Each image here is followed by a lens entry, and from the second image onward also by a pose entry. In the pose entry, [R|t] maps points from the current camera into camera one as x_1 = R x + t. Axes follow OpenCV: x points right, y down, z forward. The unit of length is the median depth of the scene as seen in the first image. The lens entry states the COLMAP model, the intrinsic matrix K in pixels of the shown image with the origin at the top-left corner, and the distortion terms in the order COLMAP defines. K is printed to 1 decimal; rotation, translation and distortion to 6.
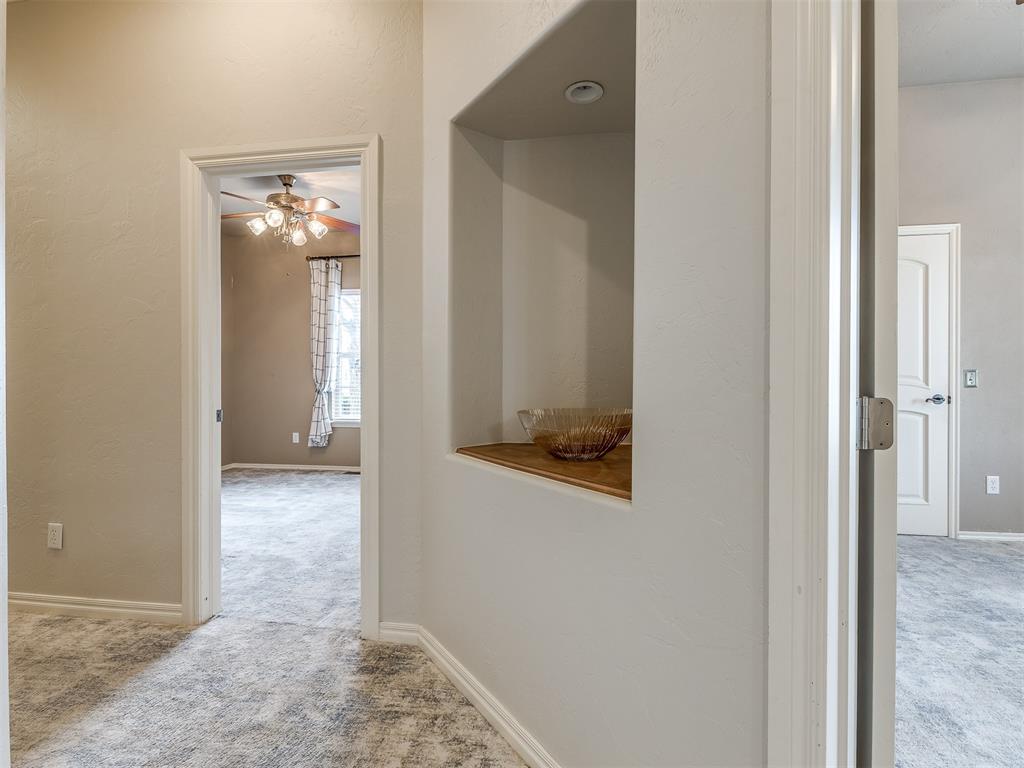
lens RADIAL K [[496.4, 0, 521.3], [0, 496.4, 387.0], [0, 0, 1]] dist [0.000483, 0.000057]
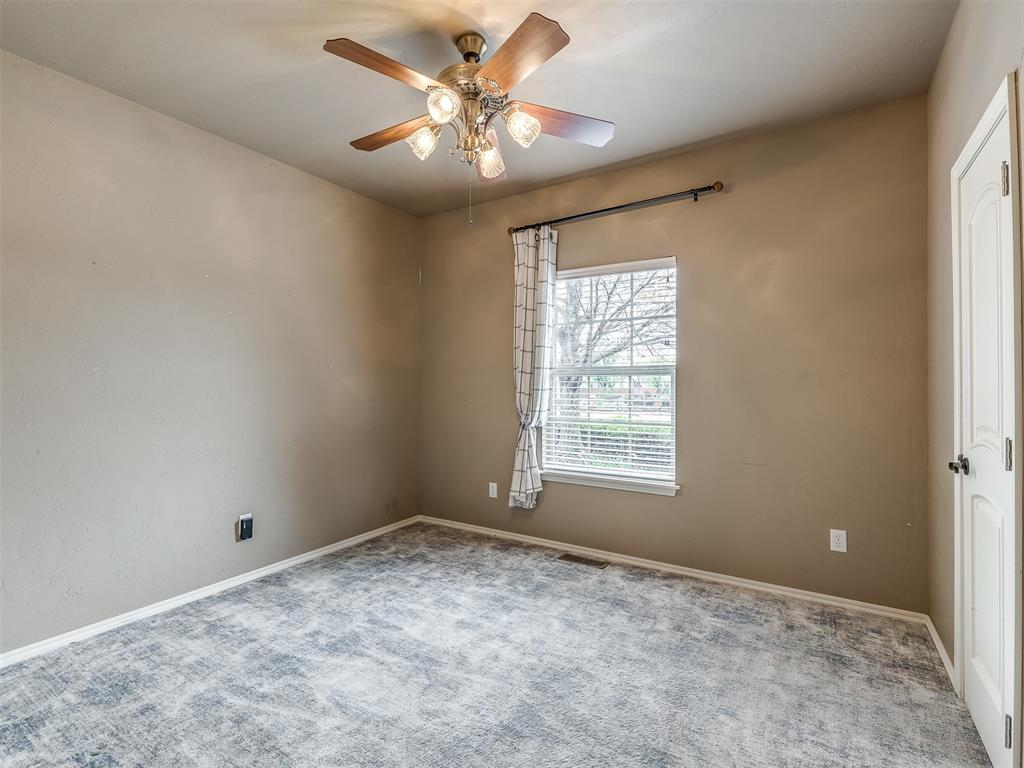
lens RADIAL K [[477.7, 0, 512.0], [0, 477.7, 384.0], [0, 0, 1]] dist [0.008396, 0.000291]
pose [[0.914572, -0.005104, -0.404391, -0.163541], [-0.008215, 0.999480, -0.031192, -0.027813], [0.404340, 0.031850, 0.914054, 0.407260]]
